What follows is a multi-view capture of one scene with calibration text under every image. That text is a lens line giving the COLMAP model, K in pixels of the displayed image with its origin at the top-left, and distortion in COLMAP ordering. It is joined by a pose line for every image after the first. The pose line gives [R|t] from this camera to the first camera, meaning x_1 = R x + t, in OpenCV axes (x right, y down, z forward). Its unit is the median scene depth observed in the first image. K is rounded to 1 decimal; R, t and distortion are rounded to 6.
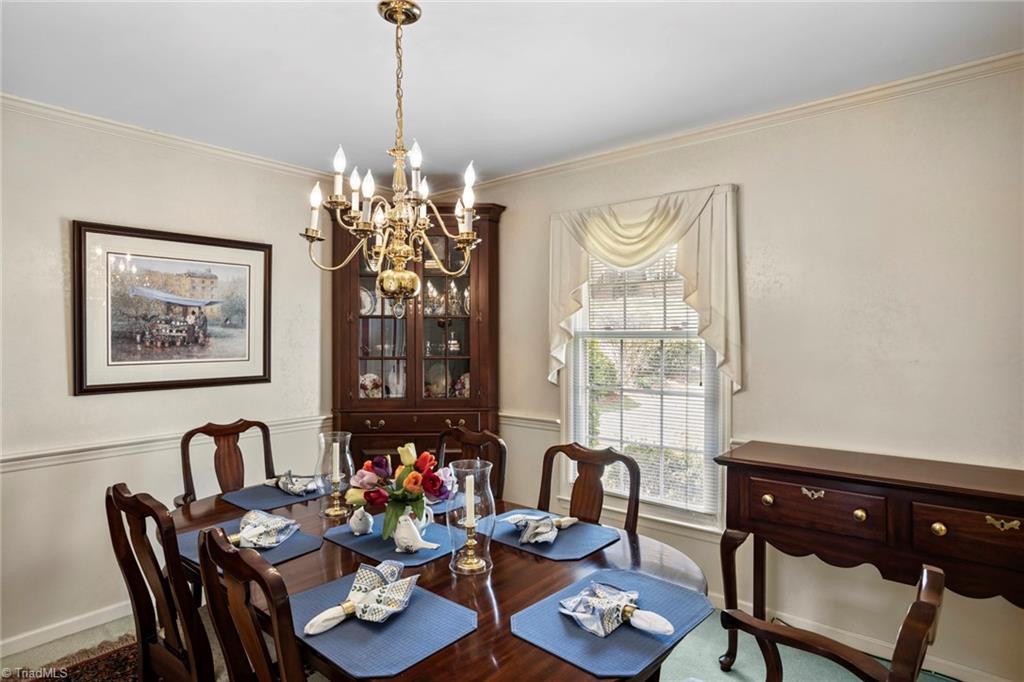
lens RADIAL K [[579.0, 0, 510.5], [0, 579.0, 337.7], [0, 0, 1]] dist [-0.003777, 0.002066]
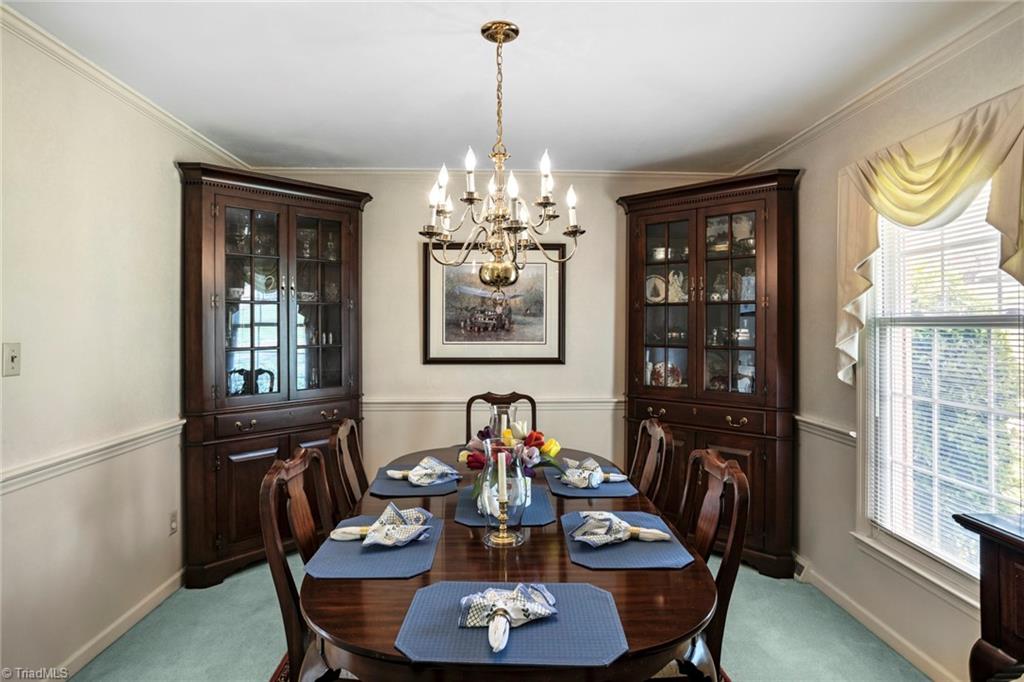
lens RADIAL K [[581.3, 0, 511.3], [0, 581.3, 320.9], [0, 0, 1]] dist [-0.068094, 0.077531]
pose [[0.664499, -0.002845, -0.747284, 0.403301], [-0.007253, 0.999921, -0.010257, 0.005045], [0.747254, 0.012235, 0.664426, 0.174816]]
